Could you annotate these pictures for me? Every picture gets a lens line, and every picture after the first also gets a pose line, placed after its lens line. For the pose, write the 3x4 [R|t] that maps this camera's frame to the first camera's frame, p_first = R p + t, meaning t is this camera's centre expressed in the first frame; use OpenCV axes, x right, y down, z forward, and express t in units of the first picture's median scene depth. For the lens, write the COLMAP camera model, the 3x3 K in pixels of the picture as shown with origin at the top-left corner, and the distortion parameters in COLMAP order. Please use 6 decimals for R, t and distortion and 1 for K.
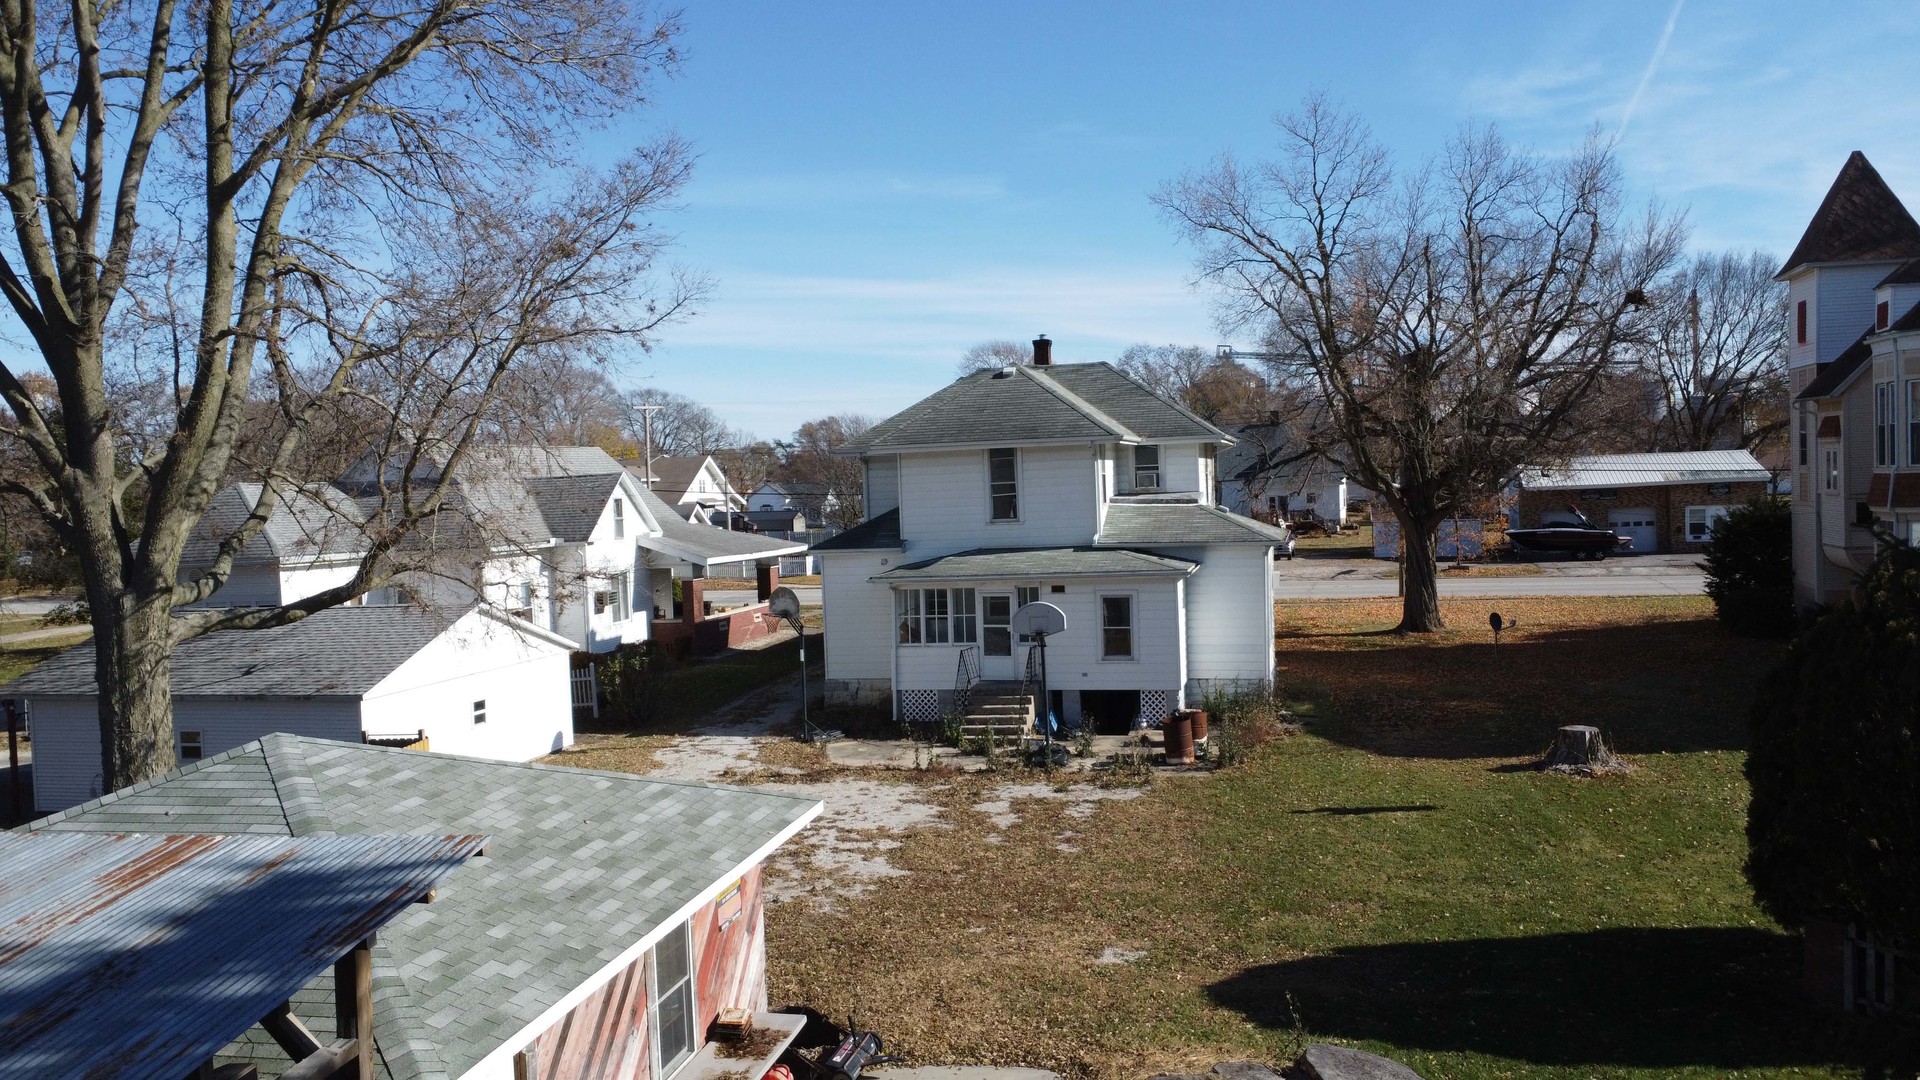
lens RADIAL K [[1433.5, 0, 968.3], [0, 1433.5, 535.8], [0, 0, 1]] dist [0.009756, -0.005764]
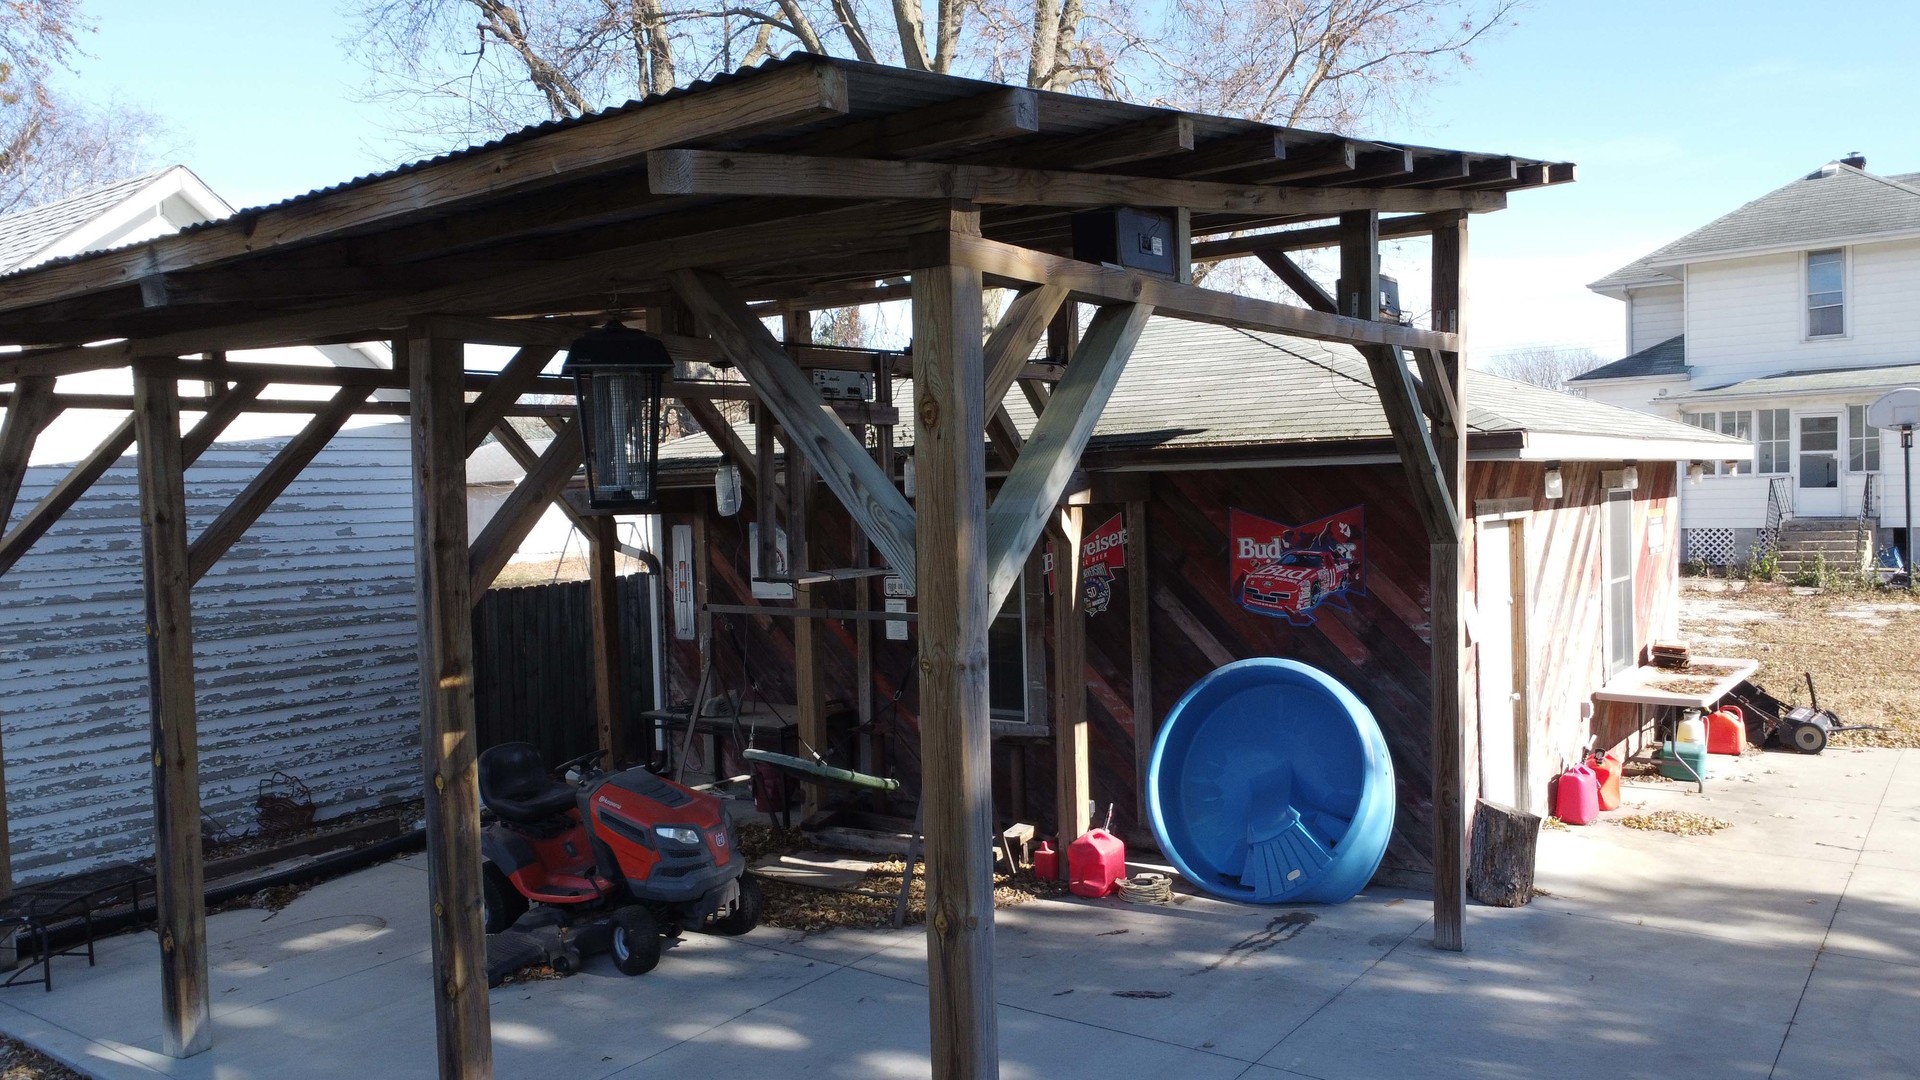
lens RADIAL K [[1433.5, 0, 968.3], [0, 1433.5, 535.8], [0, 0, 1]] dist [0.009756, -0.005764]
pose [[0.911221, 0.025792, -0.411110, -0.086820], [-0.028740, 0.999586, -0.000991, 0.126397], [0.410915, 0.012718, 0.911585, 0.018979]]
